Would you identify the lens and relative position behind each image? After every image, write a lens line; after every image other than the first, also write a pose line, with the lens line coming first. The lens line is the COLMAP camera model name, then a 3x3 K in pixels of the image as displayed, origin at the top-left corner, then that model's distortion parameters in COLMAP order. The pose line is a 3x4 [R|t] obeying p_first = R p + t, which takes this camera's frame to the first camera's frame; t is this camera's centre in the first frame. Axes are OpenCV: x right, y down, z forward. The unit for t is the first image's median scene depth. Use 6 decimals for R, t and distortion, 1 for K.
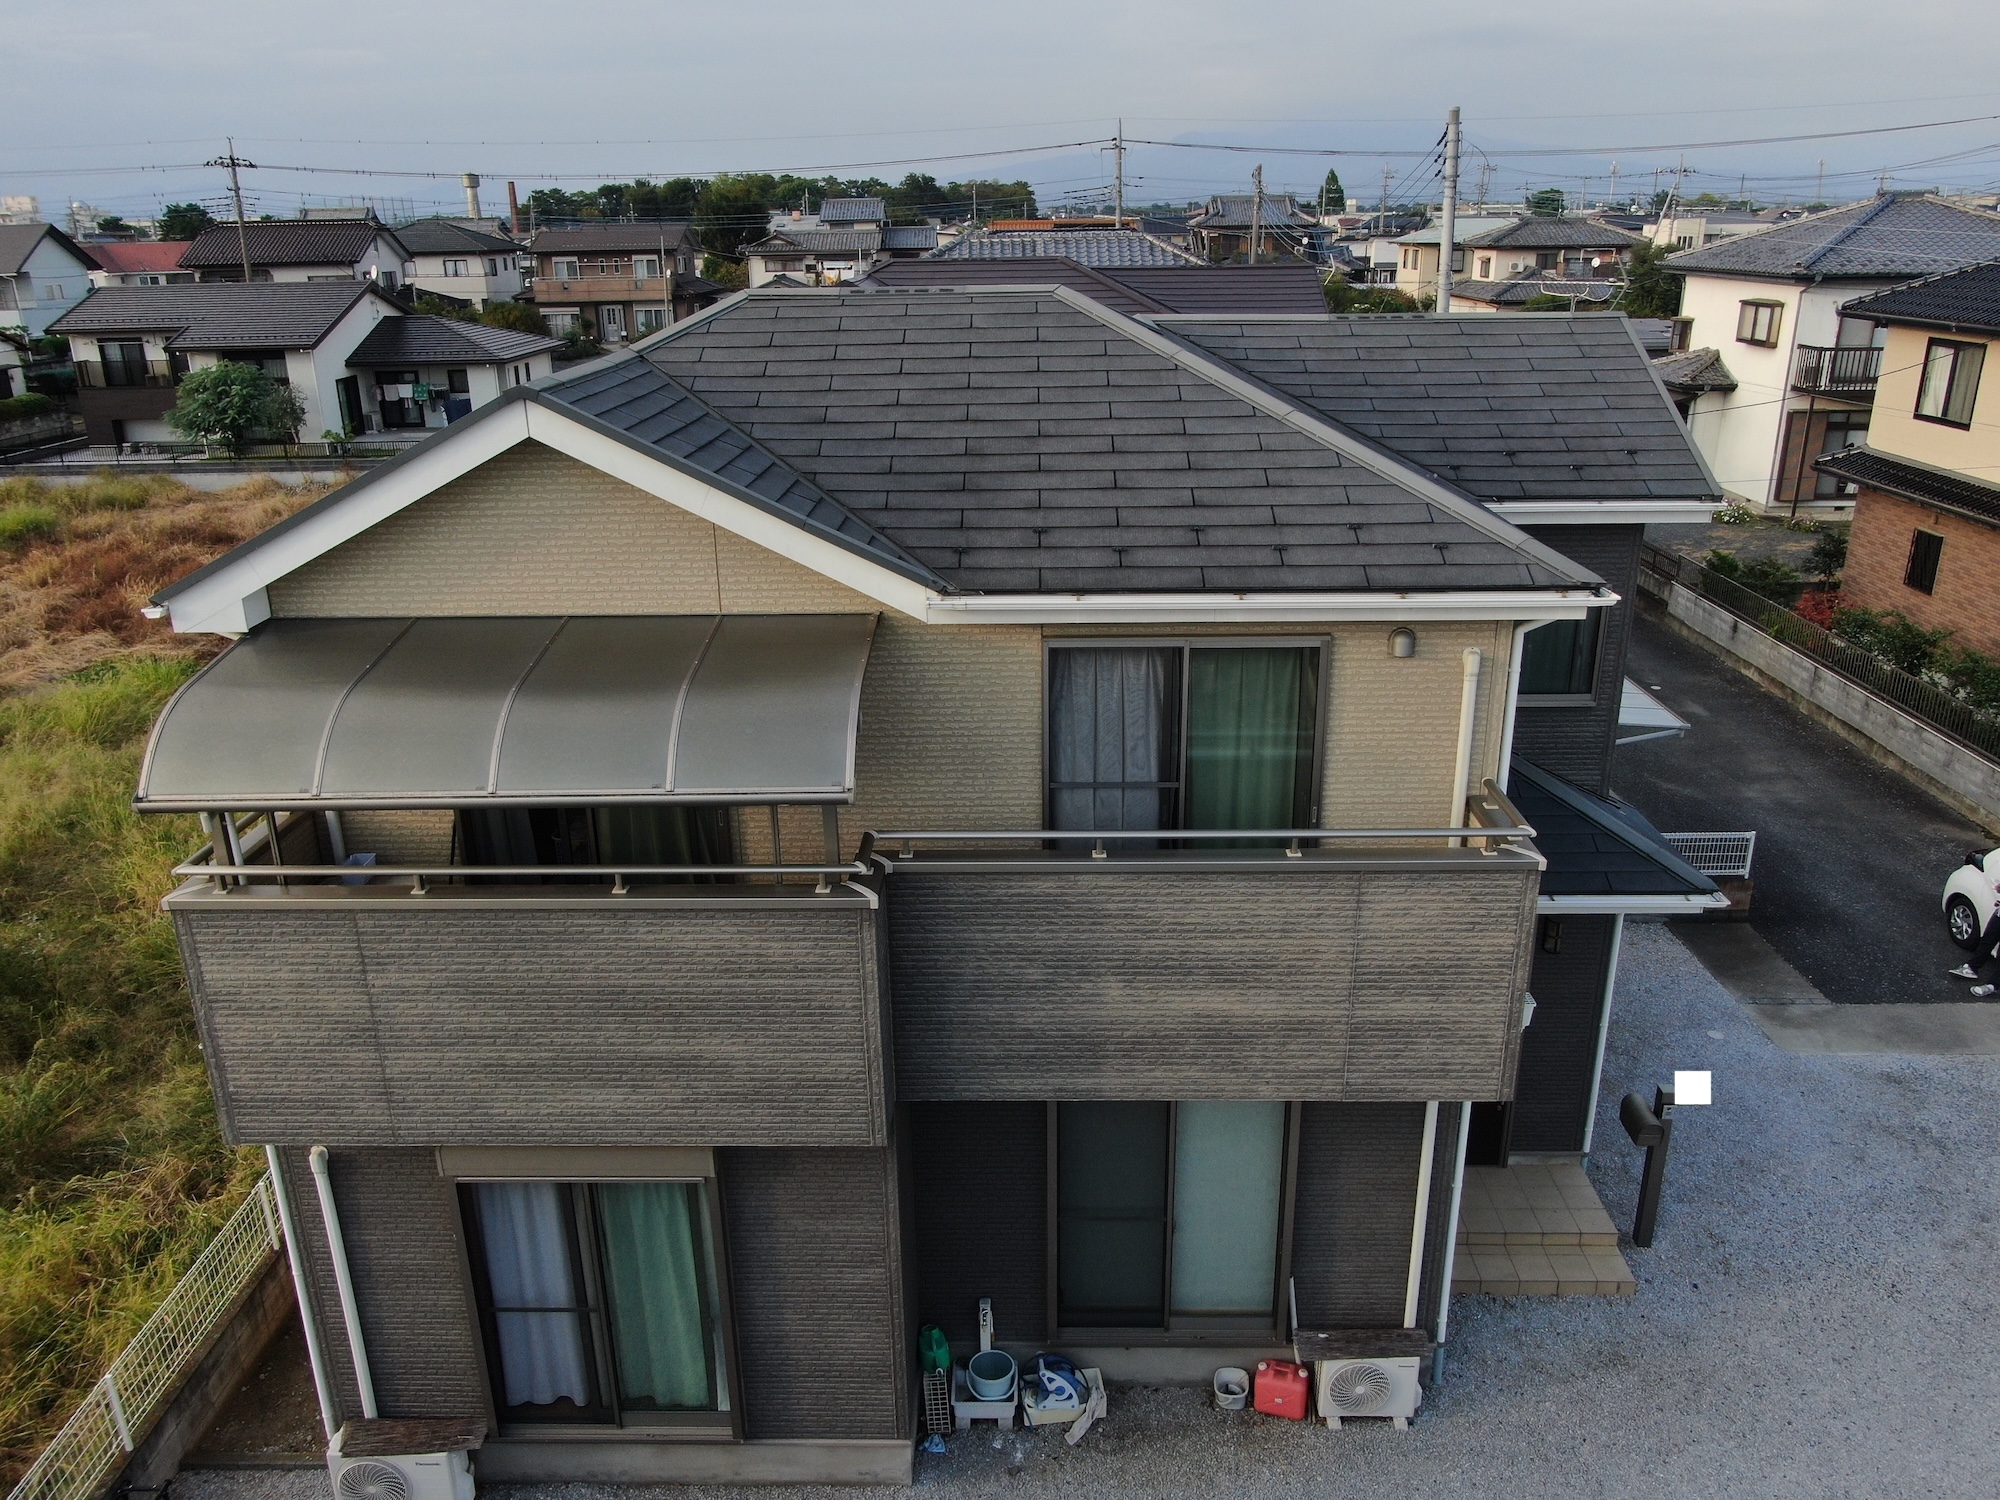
lens RADIAL K [[1458.9, 0, 1000.0], [0, 1458.9, 750.0], [0, 0, 1]] dist [0.004884, -0.000855]
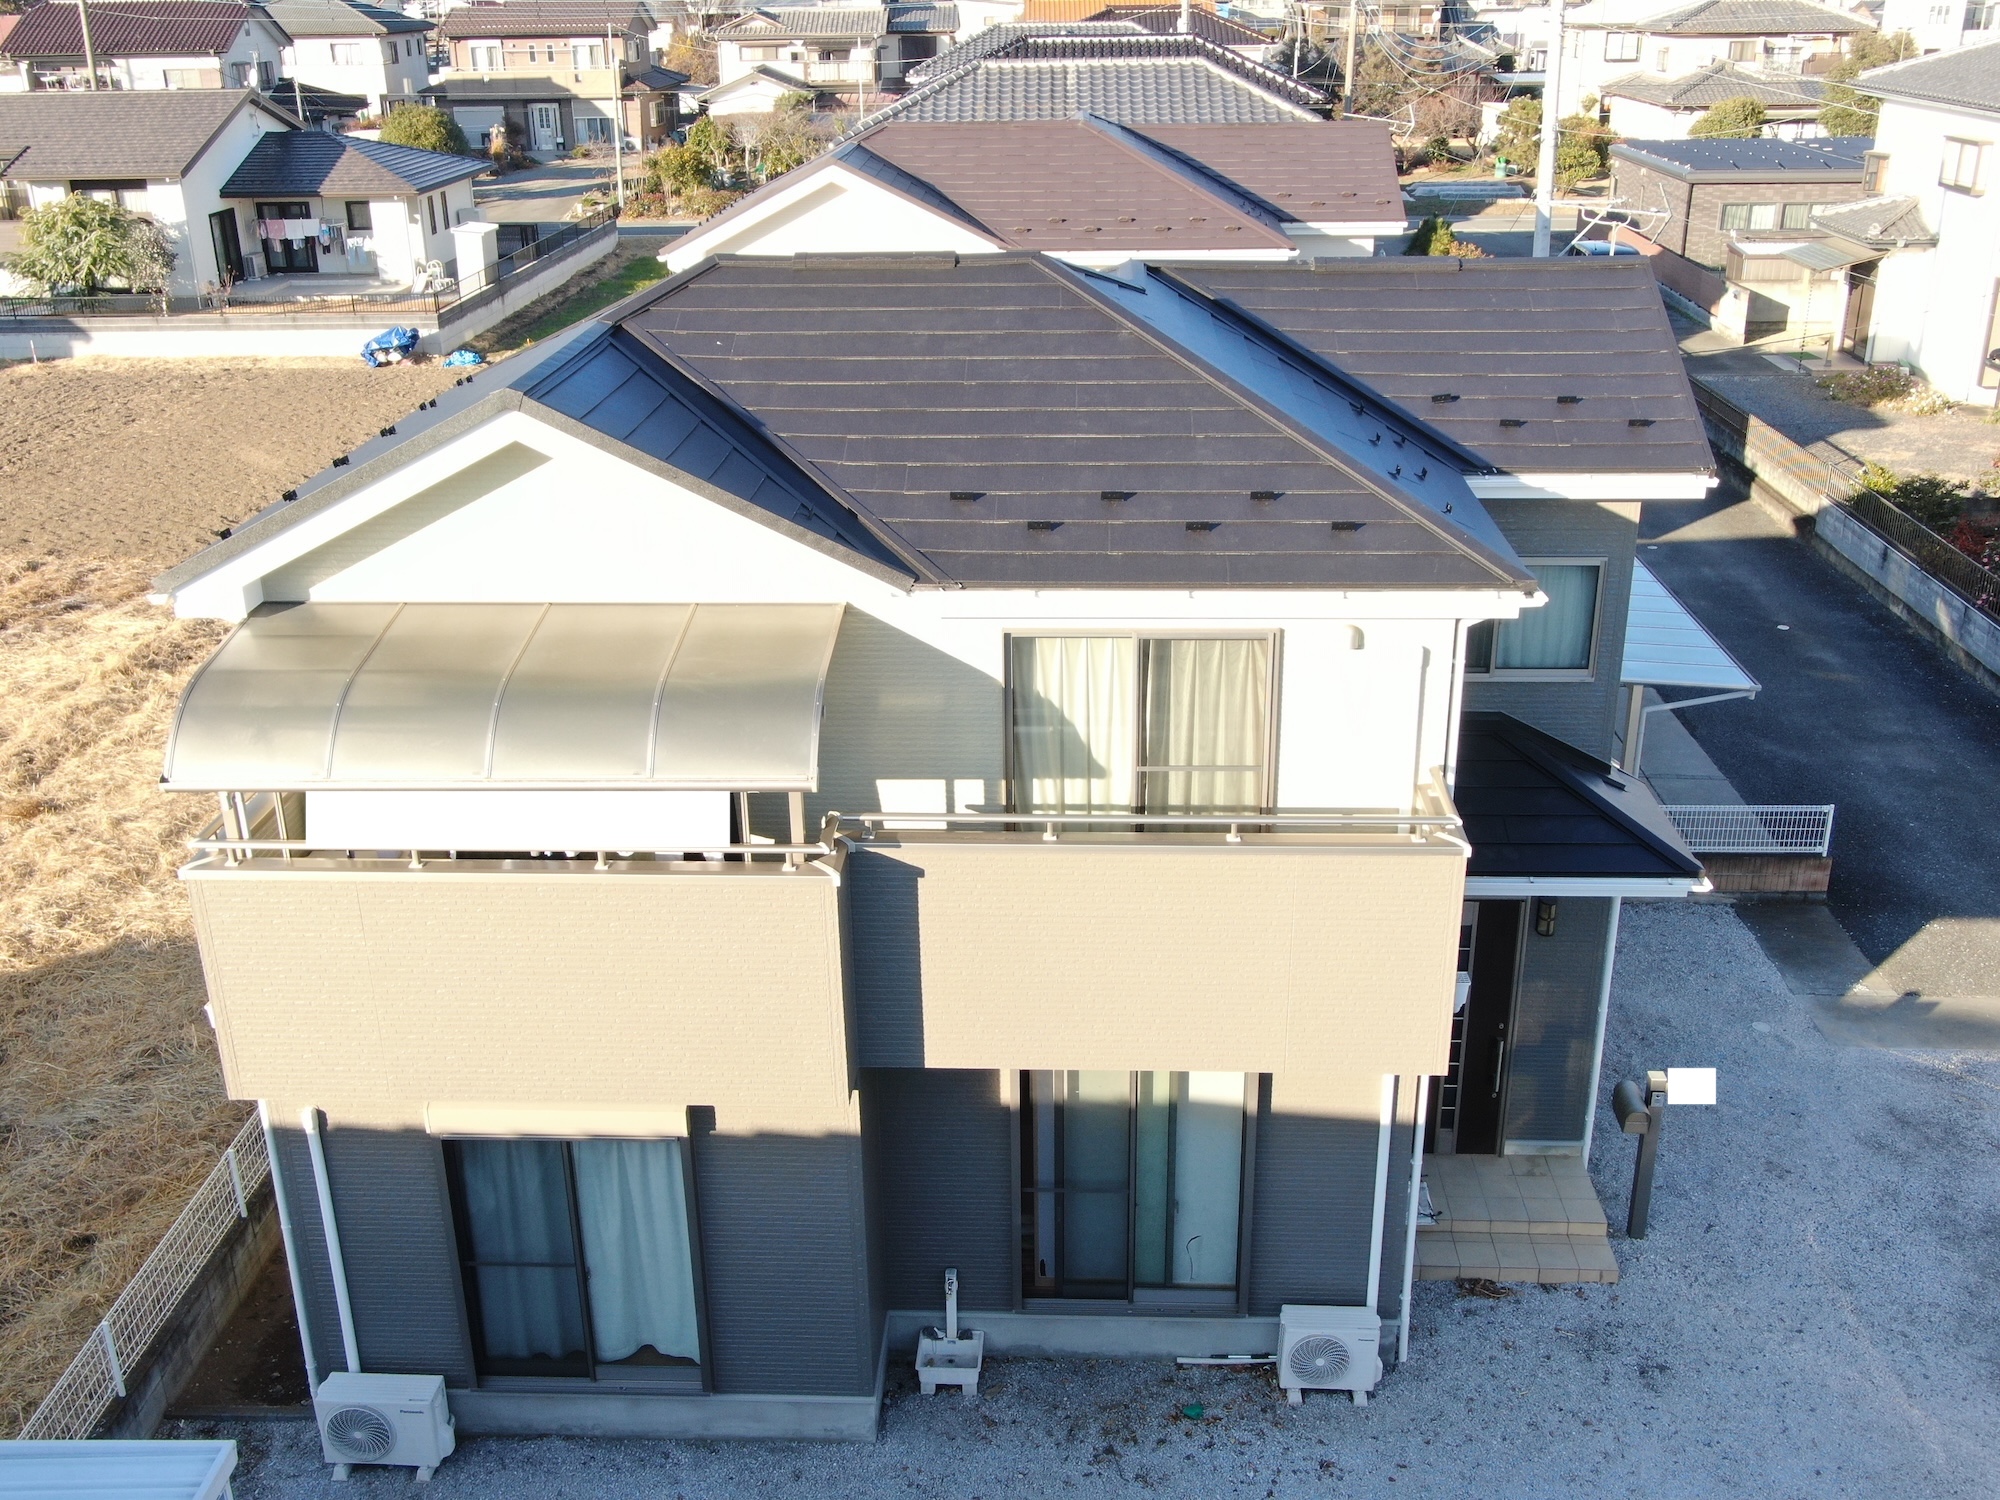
lens RADIAL K [[1894.8, 0, 1000.0], [0, 1894.8, 750.0], [0, 0, 1]] dist [0.048701, -0.000653]
pose [[0.999691, 0.010332, -0.022605, 0.046360], [-0.009294, 0.998919, 0.045548, -0.040618], [0.023051, -0.045324, 0.998706, -0.280603]]
